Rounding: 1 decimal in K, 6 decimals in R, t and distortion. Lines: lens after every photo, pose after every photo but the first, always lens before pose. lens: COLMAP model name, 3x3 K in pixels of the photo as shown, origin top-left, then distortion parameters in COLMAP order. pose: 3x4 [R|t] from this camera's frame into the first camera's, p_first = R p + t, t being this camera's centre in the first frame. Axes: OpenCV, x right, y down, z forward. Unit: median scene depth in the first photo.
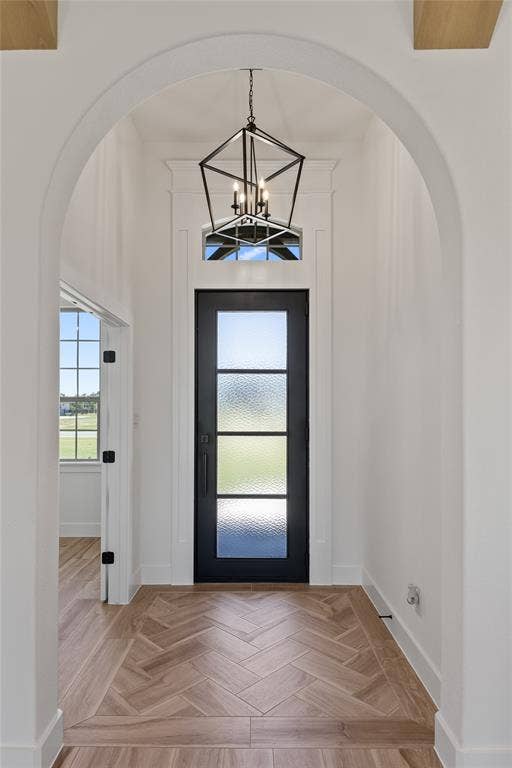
lens RADIAL K [[448.8, 0, 253.2], [0, 448.8, 411.1], [0, 0, 1]] dist [0.051260, -0.059182]
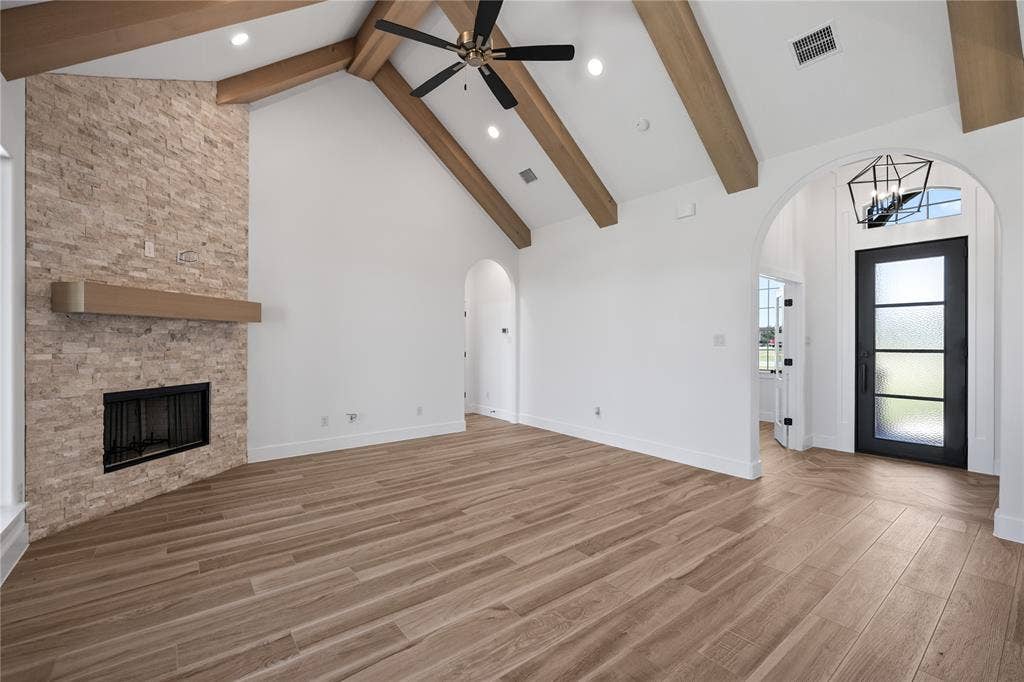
lens RADIAL K [[428.5, 0, 515.8], [0, 428.5, 338.6], [0, 0, 1]] dist [-0.000553, -0.000442]
pose [[0.608336, -0.008789, -0.793631, 0.301936], [0.003328, 0.999958, -0.008523, 0.020633], [0.793673, 0.002544, 0.608339, -0.716551]]
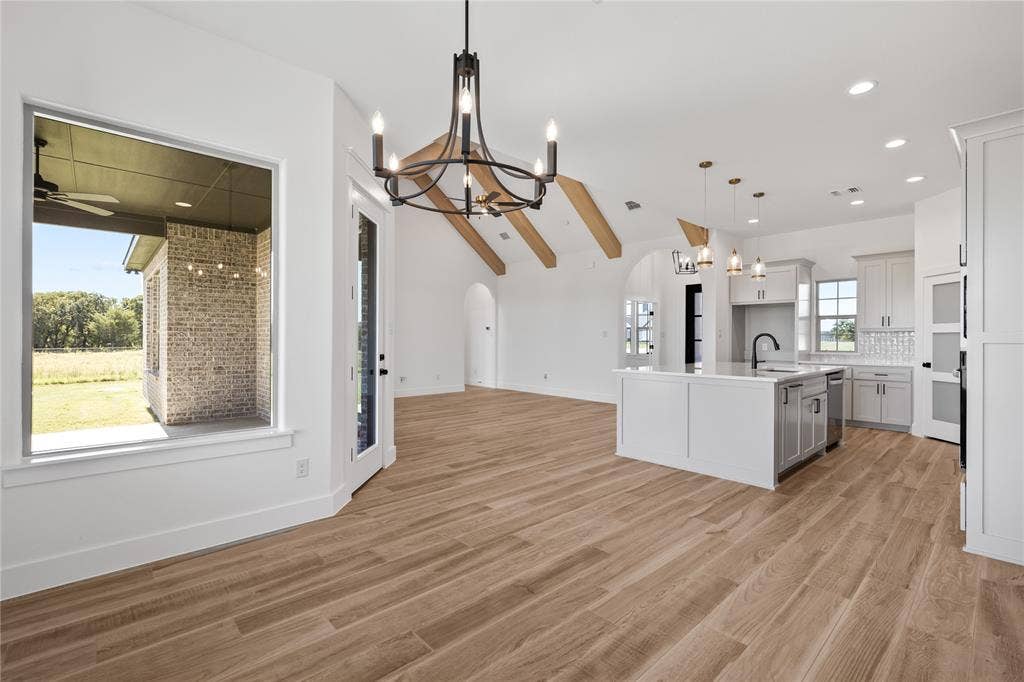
lens RADIAL K [[454.8, 0, 513.4], [0, 454.8, 337.6], [0, 0, 1]] dist [-0.000543, -0.000206]
pose [[0.665584, -0.004021, -0.746312, 1.192643], [0.001690, 0.999991, -0.003881, 0.042679], [0.746321, 0.001322, 0.665585, -1.533903]]
